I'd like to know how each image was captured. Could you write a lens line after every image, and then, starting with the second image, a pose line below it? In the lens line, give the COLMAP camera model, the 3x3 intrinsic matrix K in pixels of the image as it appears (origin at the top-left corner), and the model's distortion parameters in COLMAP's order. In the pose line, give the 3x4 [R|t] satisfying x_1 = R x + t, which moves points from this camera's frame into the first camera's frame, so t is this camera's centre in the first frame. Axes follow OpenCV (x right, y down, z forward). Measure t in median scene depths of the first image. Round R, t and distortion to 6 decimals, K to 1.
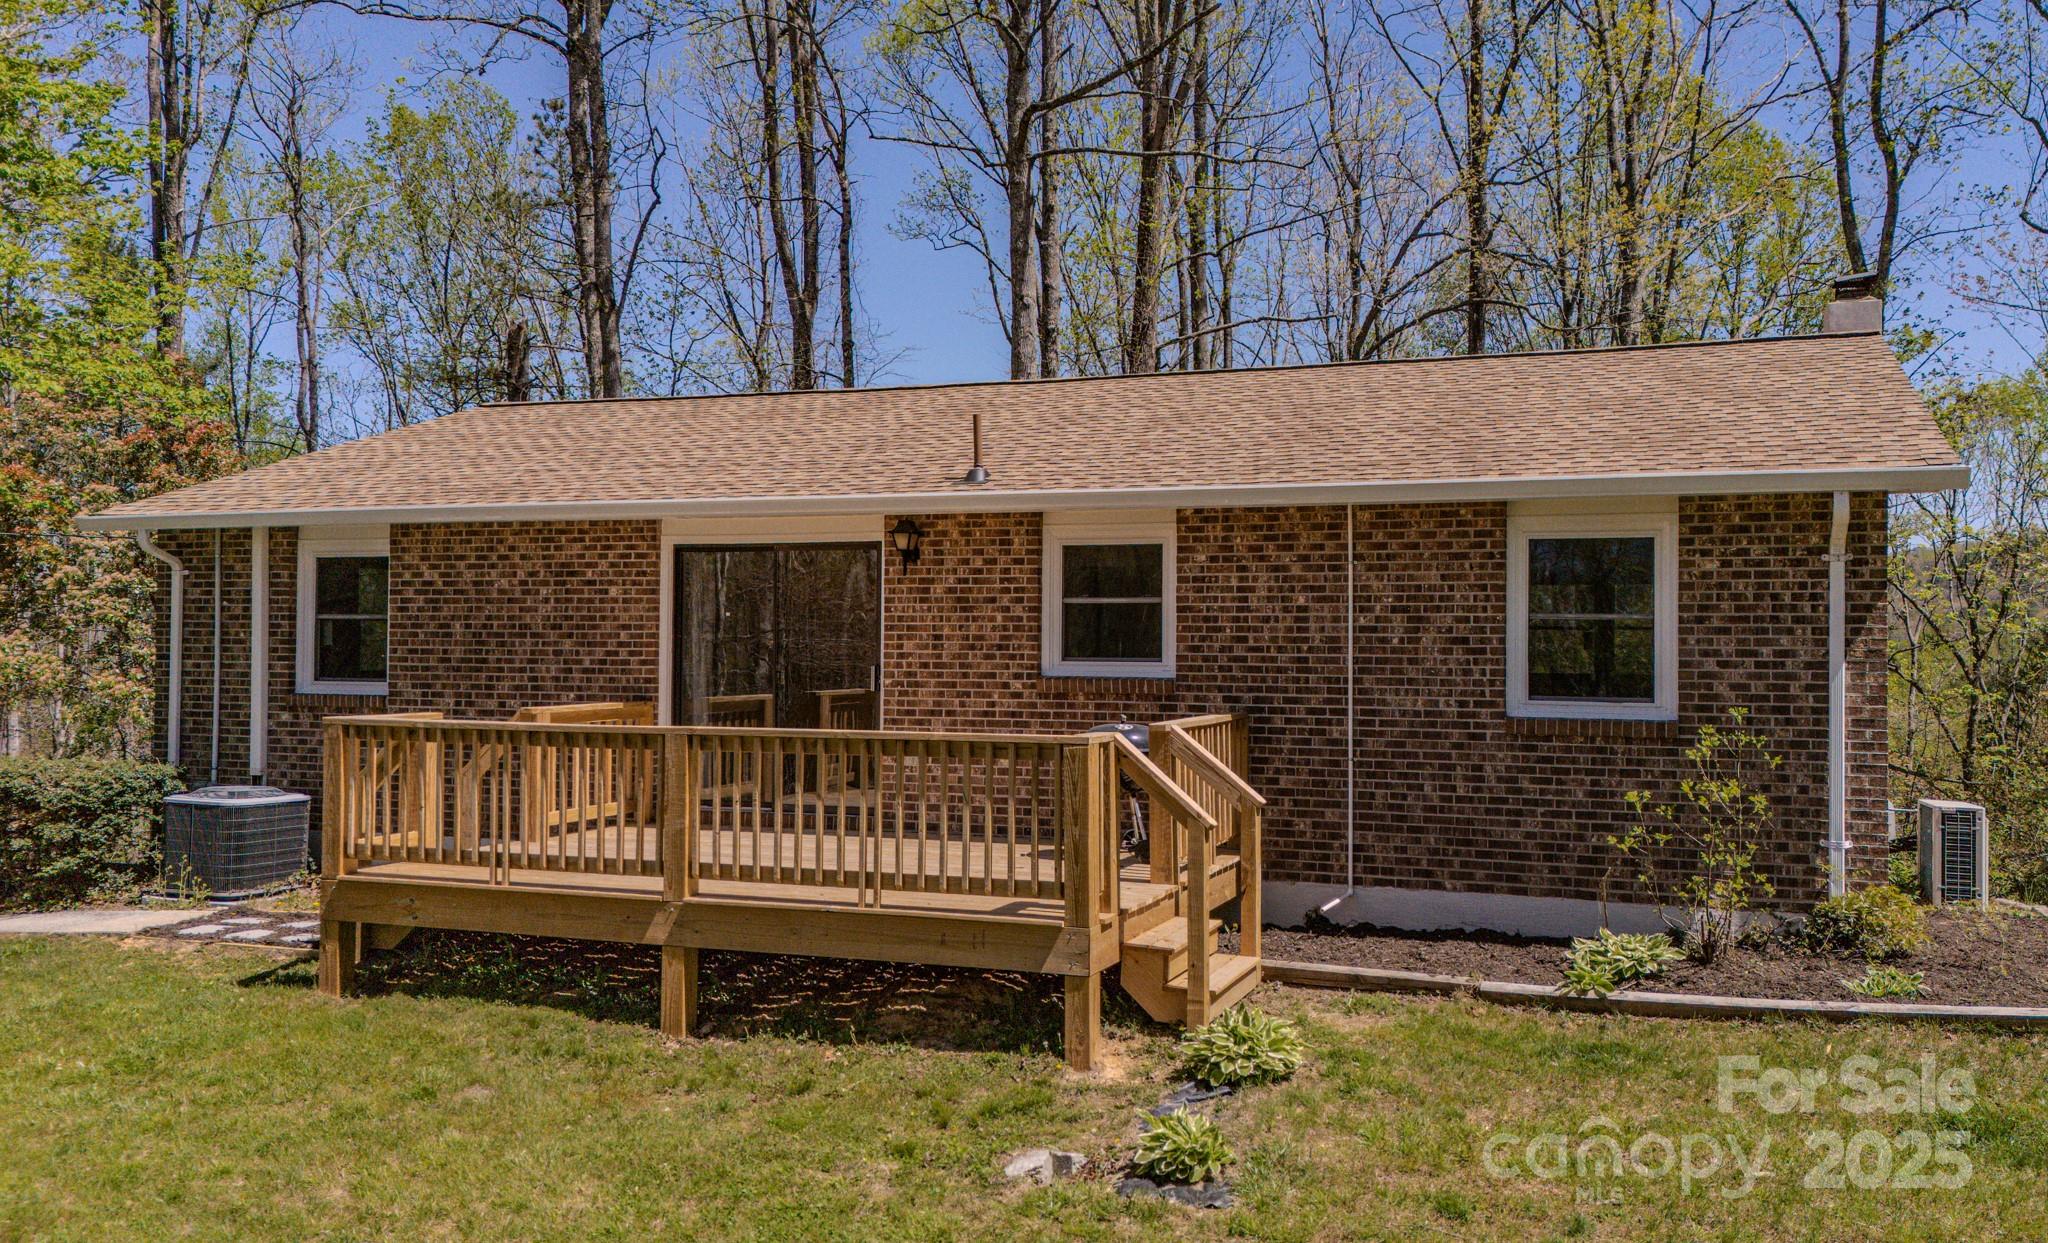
lens RADIAL K [[1669.6, 0, 1110.2], [0, 1669.6, 618.3], [0, 0, 1]] dist [0.005143, 0.000639]
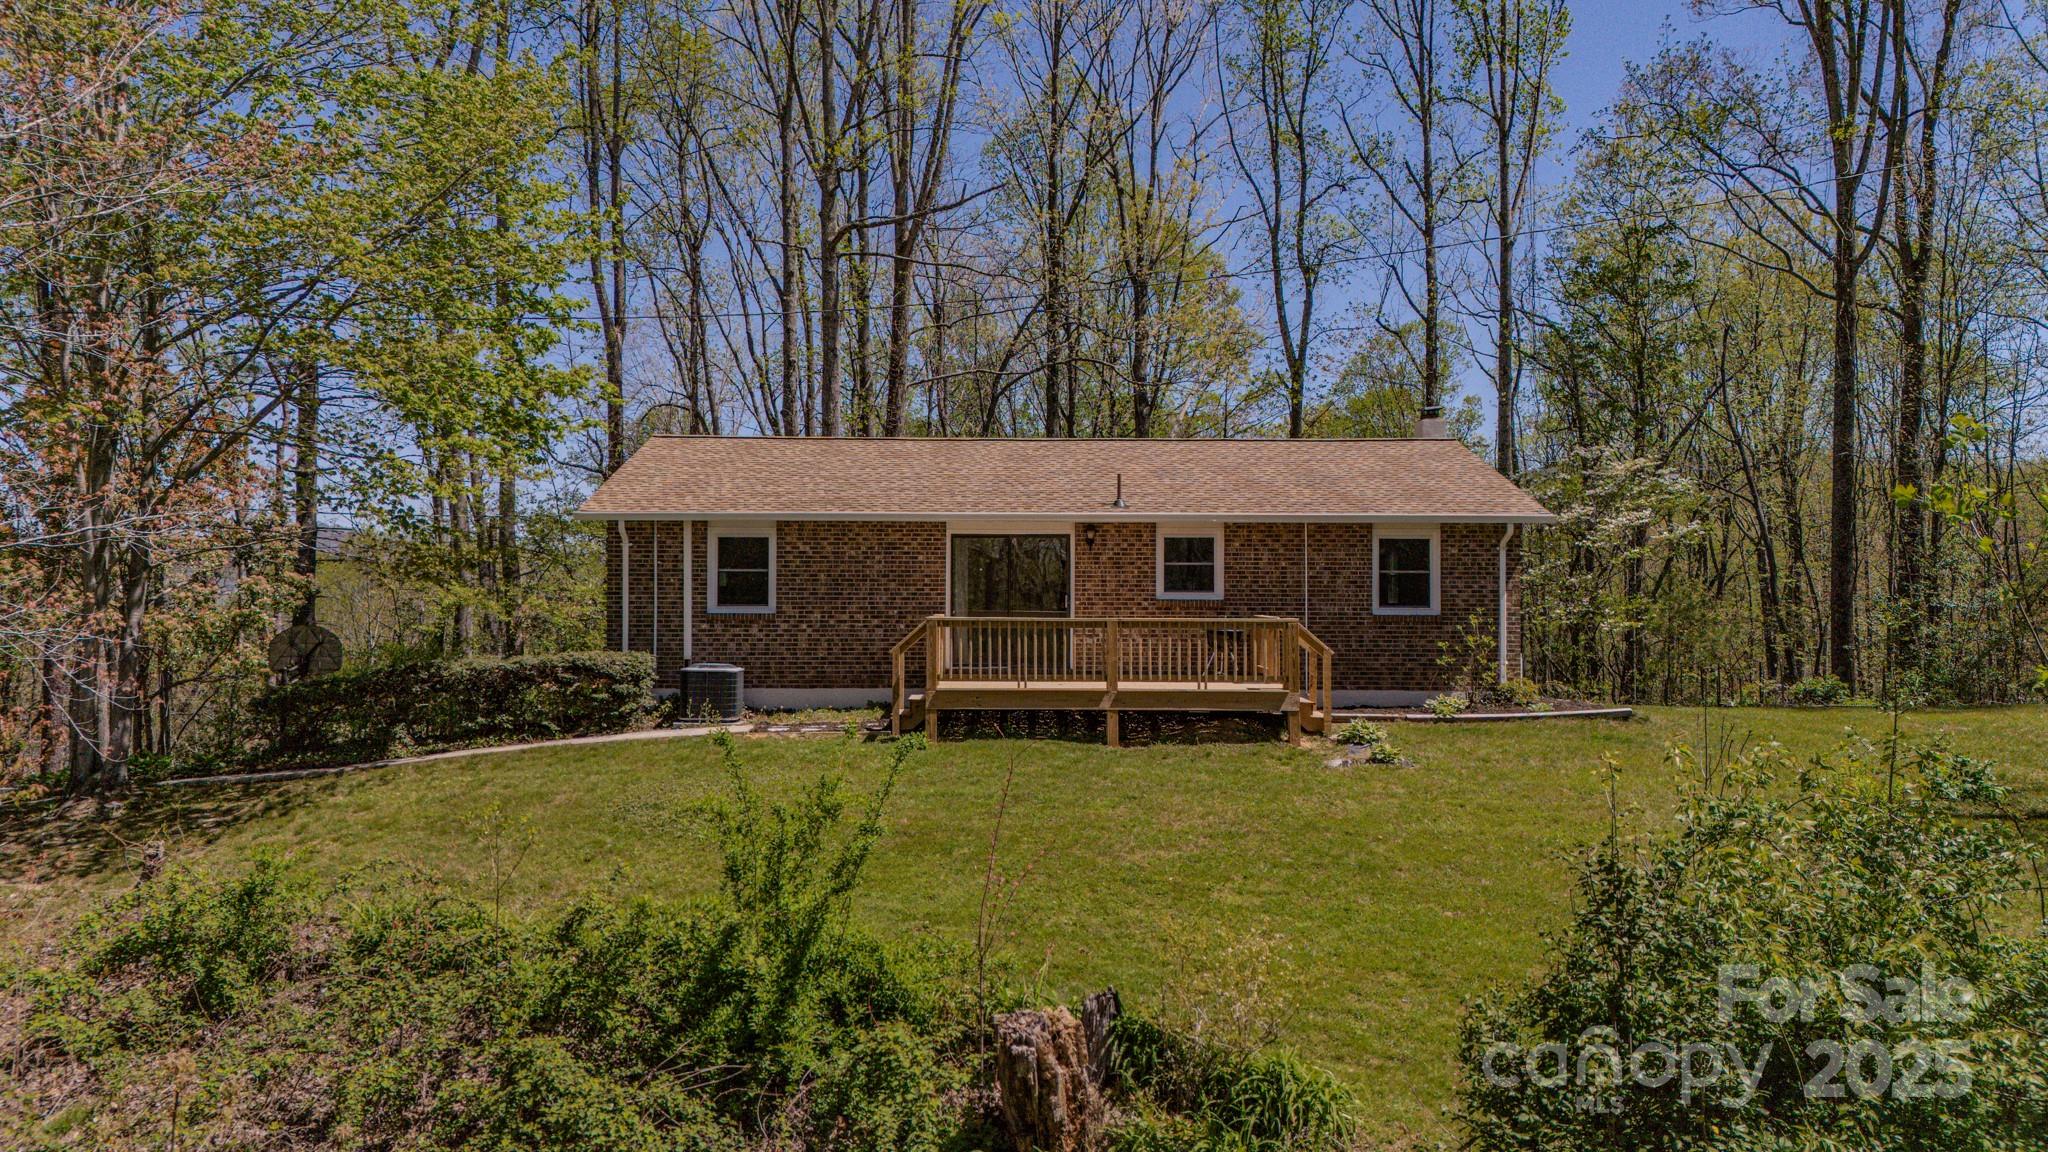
lens RADIAL K [[1472.4, 0, 1024.0], [0, 1472.4, 576.0], [0, 0, 1]] dist [0.002610, 0.000332]
pose [[0.941616, 0.001688, 0.336686, -0.828863], [-0.002273, 0.999997, 0.001345, 0.002645], [-0.336682, -0.002032, 0.941616, -0.705929]]
